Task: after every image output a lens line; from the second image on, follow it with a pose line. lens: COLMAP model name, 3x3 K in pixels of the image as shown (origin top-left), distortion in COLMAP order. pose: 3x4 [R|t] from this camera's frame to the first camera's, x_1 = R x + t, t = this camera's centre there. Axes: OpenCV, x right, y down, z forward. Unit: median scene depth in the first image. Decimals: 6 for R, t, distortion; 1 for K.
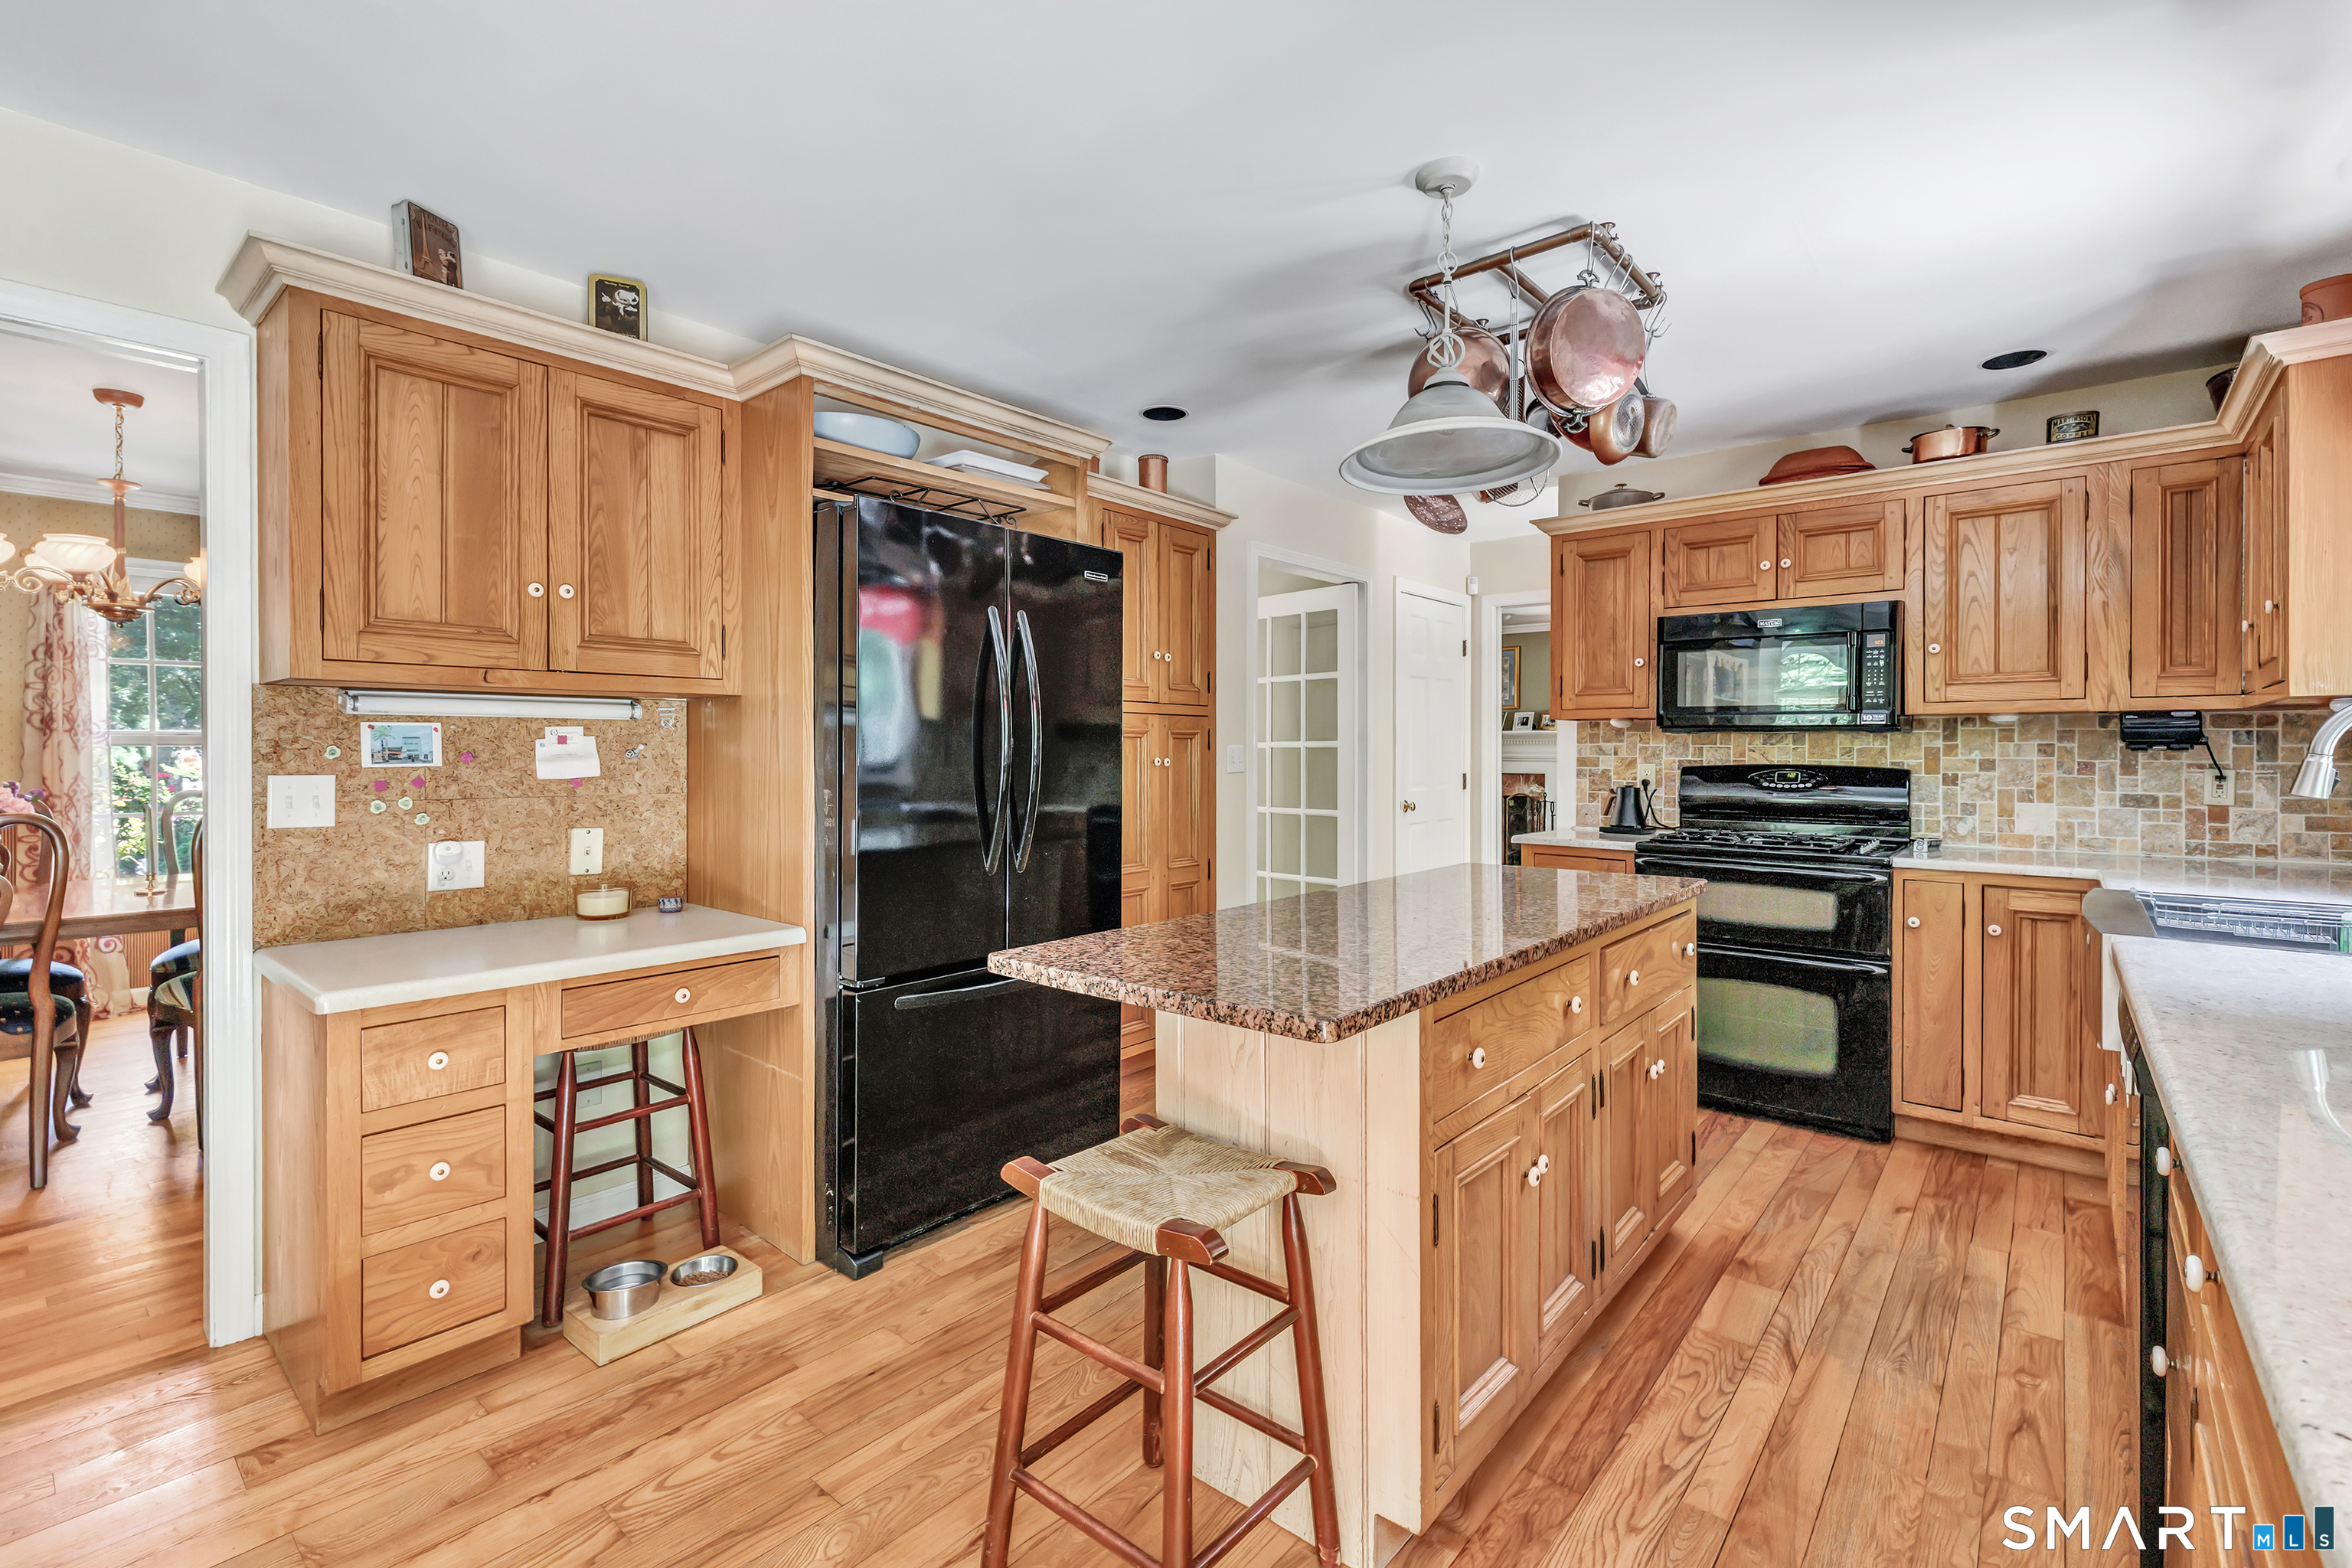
lens RADIAL K [[1066.2, 0, 1164.7], [0, 1066.2, 752.1], [0, 0, 1]] dist [0.001340, 0.000186]
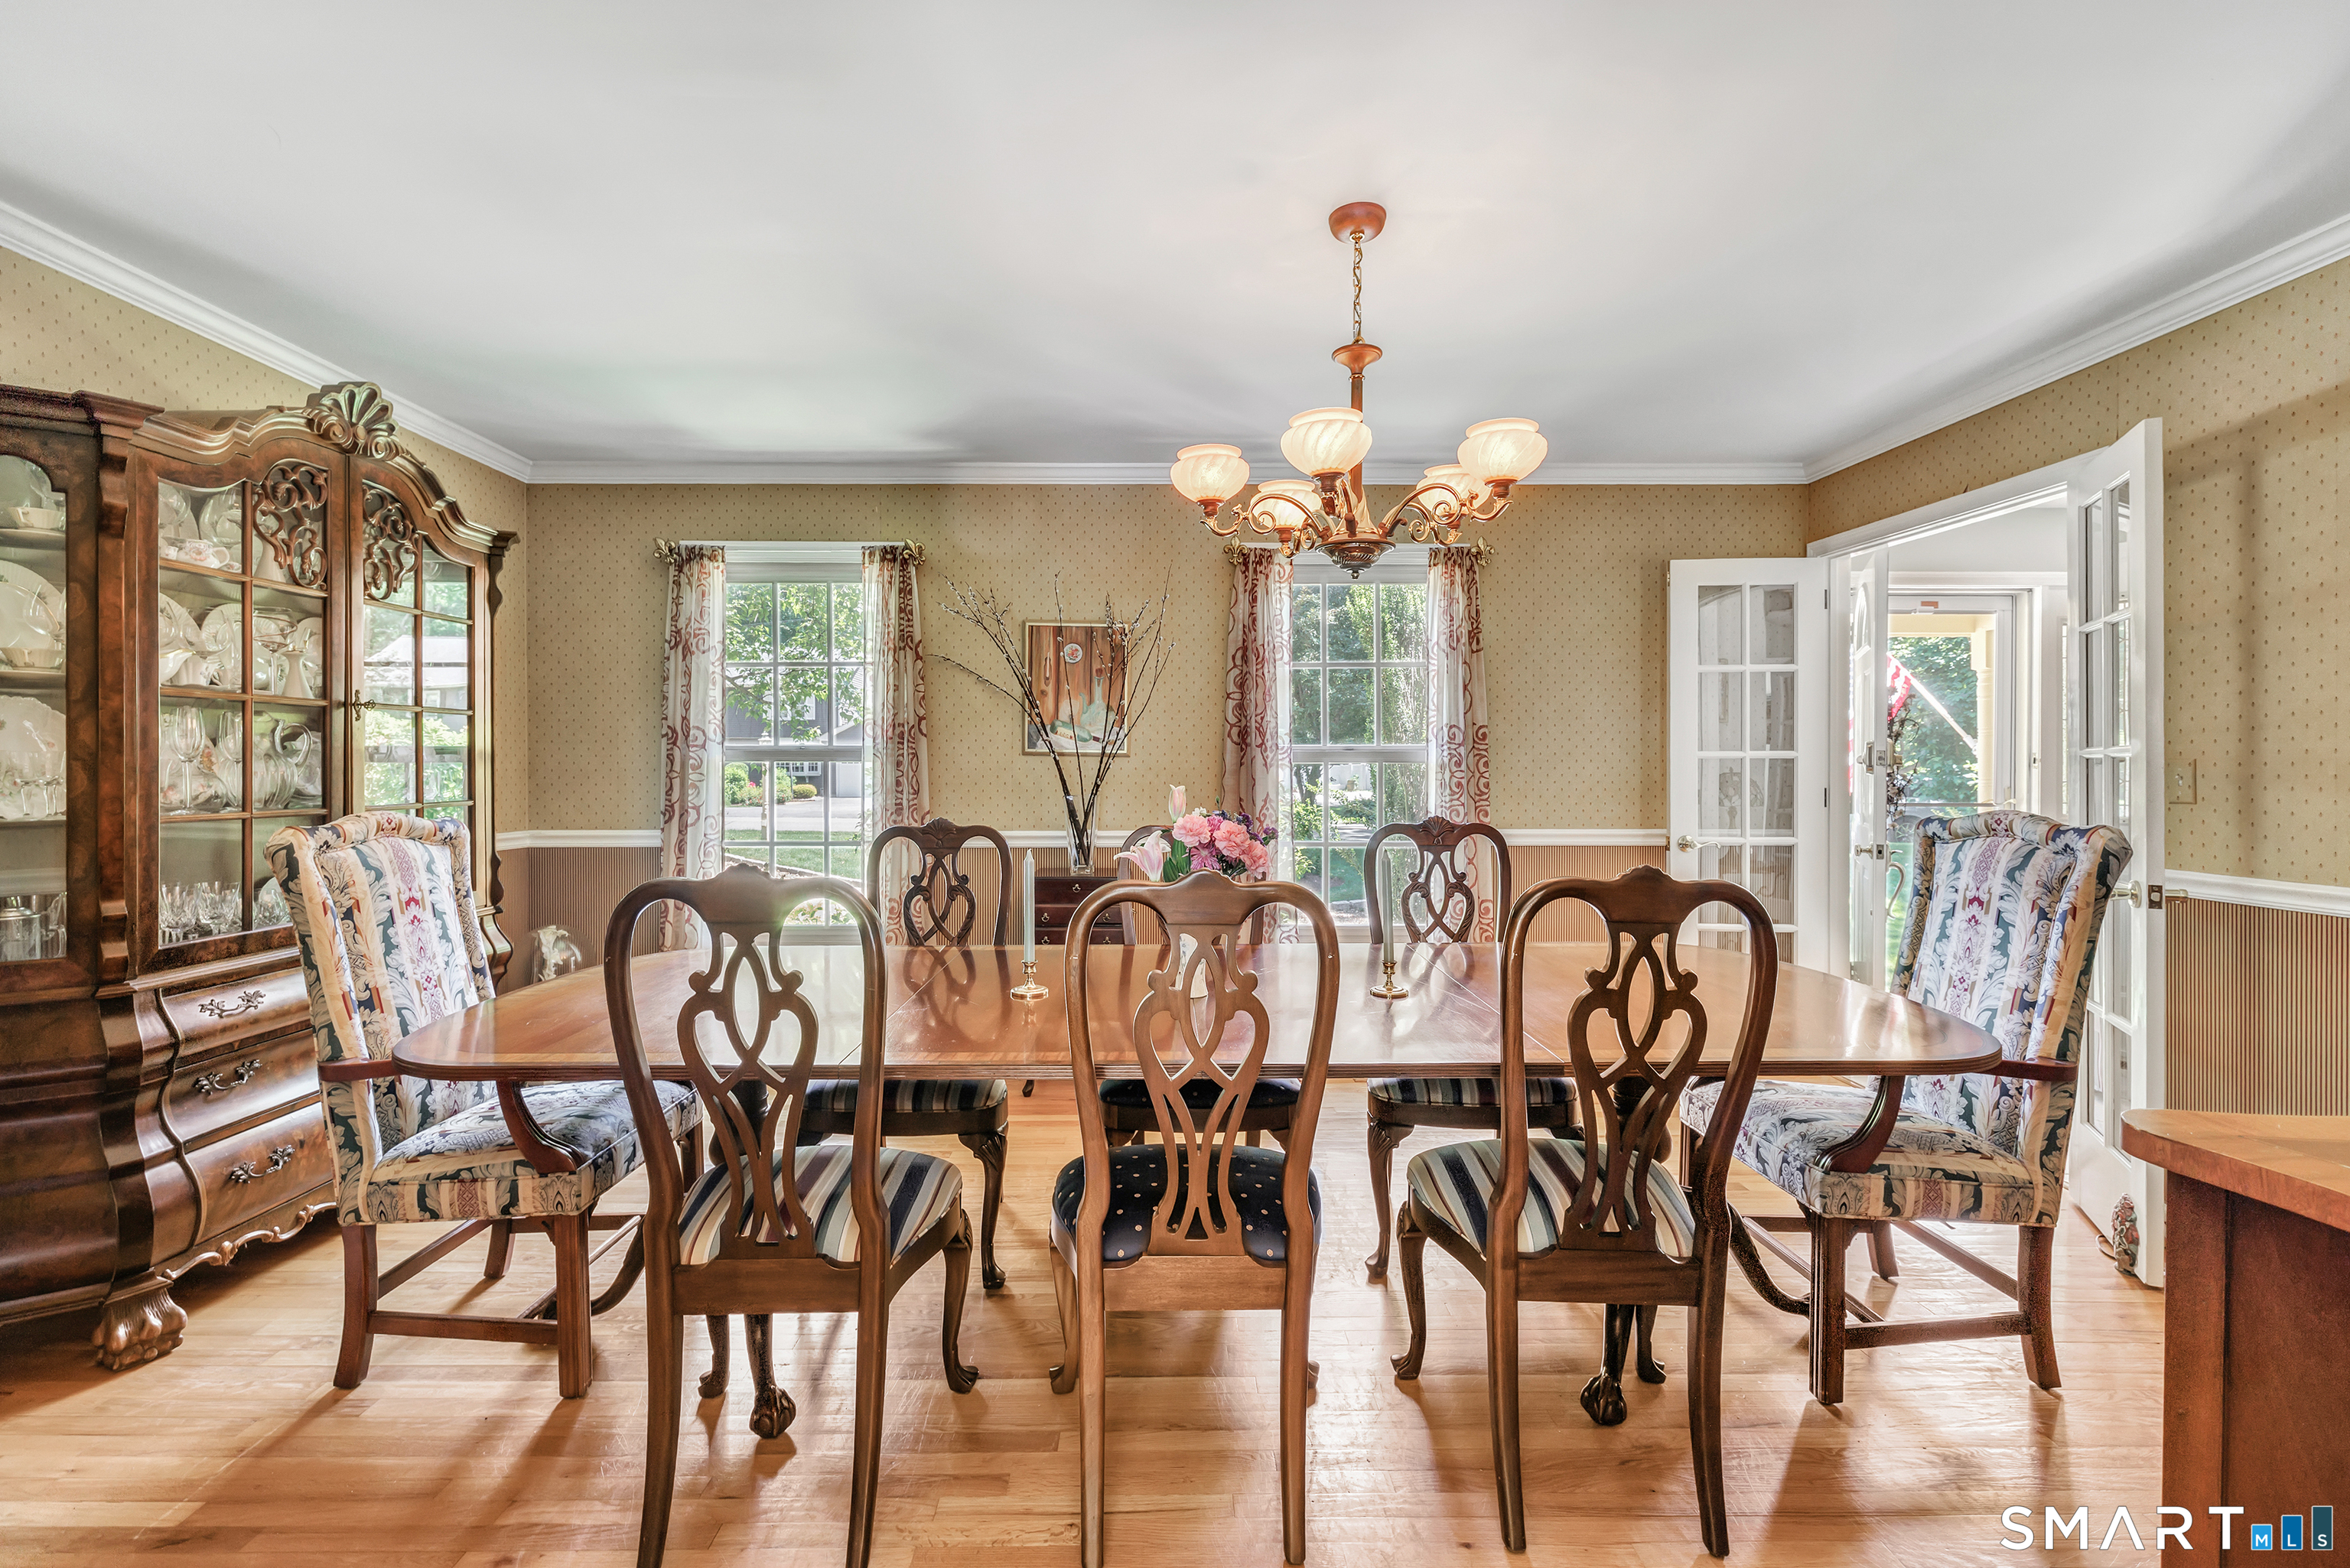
lens RADIAL K [[1035.2, 0, 1170.8], [0, 1035.2, 766.1], [0, 0, 1]] dist [0.000202, -0.001394]
pose [[0.670028, 0.002562, -0.742332, -0.451353], [-0.006011, 0.999980, -0.001974, -0.001081], [0.742312, 0.005785, 0.670030, 0.381851]]
